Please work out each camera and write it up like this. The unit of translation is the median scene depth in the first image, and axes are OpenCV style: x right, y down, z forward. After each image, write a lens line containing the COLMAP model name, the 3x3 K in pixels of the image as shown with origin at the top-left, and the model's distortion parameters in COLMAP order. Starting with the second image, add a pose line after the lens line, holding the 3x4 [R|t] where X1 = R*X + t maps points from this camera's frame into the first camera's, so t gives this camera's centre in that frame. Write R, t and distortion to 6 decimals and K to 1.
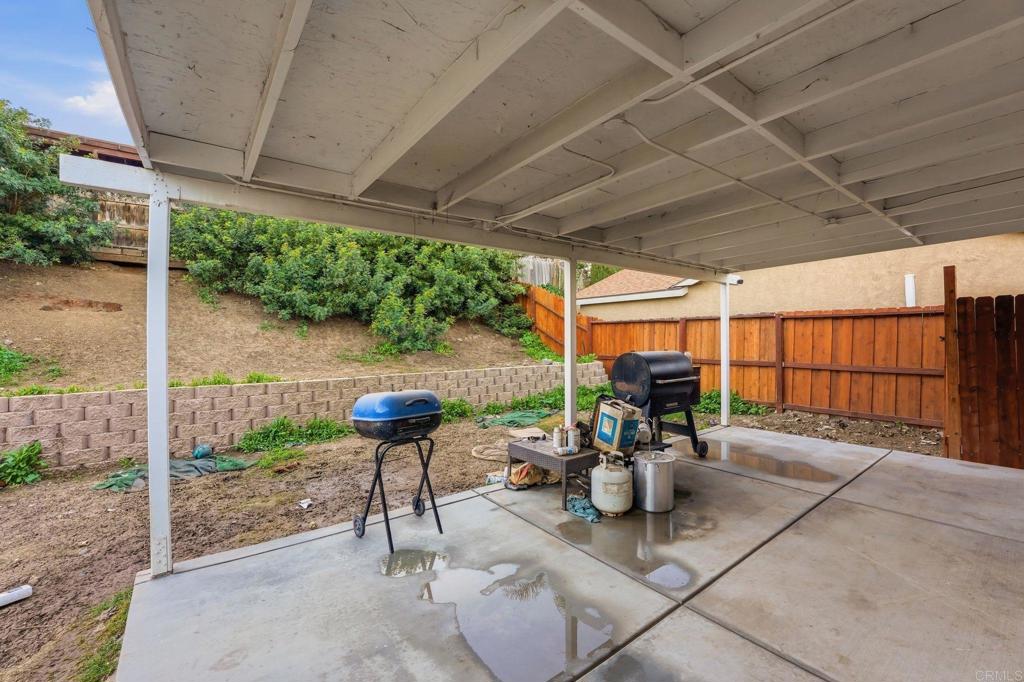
lens RADIAL K [[423.5, 0, 511.2], [0, 423.5, 341.4], [0, 0, 1]] dist [-0.028339, 0.002191]
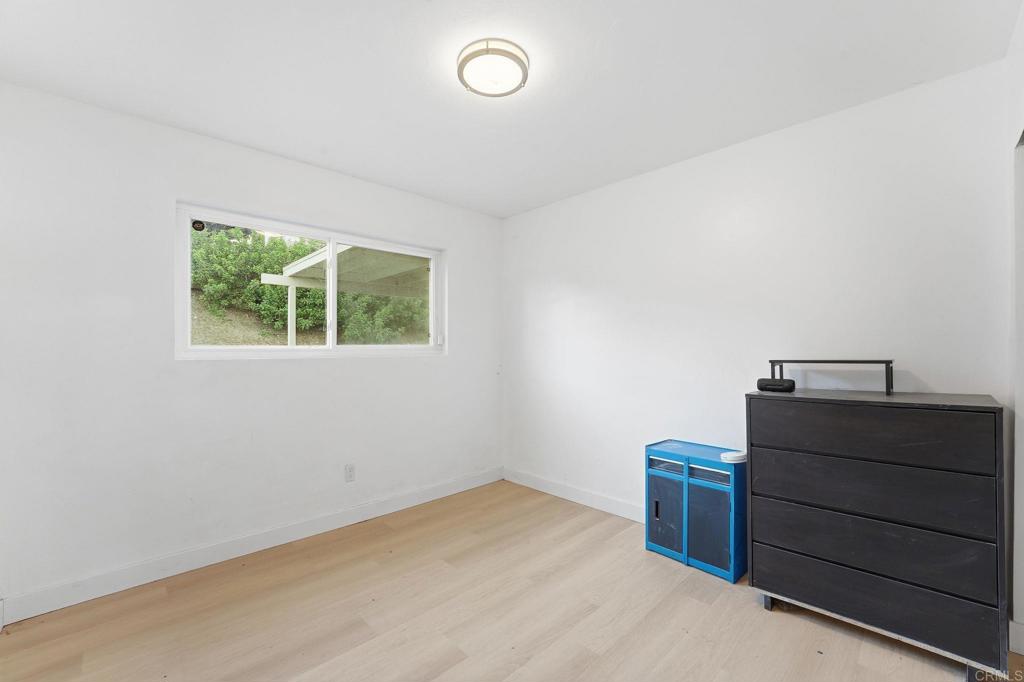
lens RADIAL K [[454.1, 0, 511.6], [0, 454.1, 340.6], [0, 0, 1]] dist [-0.020014, 0.001417]
pose [[0.994745, 0.004051, 0.102302, 0.063661], [-0.002015, 0.999798, -0.019990, 0.013347], [-0.102363, 0.019679, 0.994552, -0.515521]]
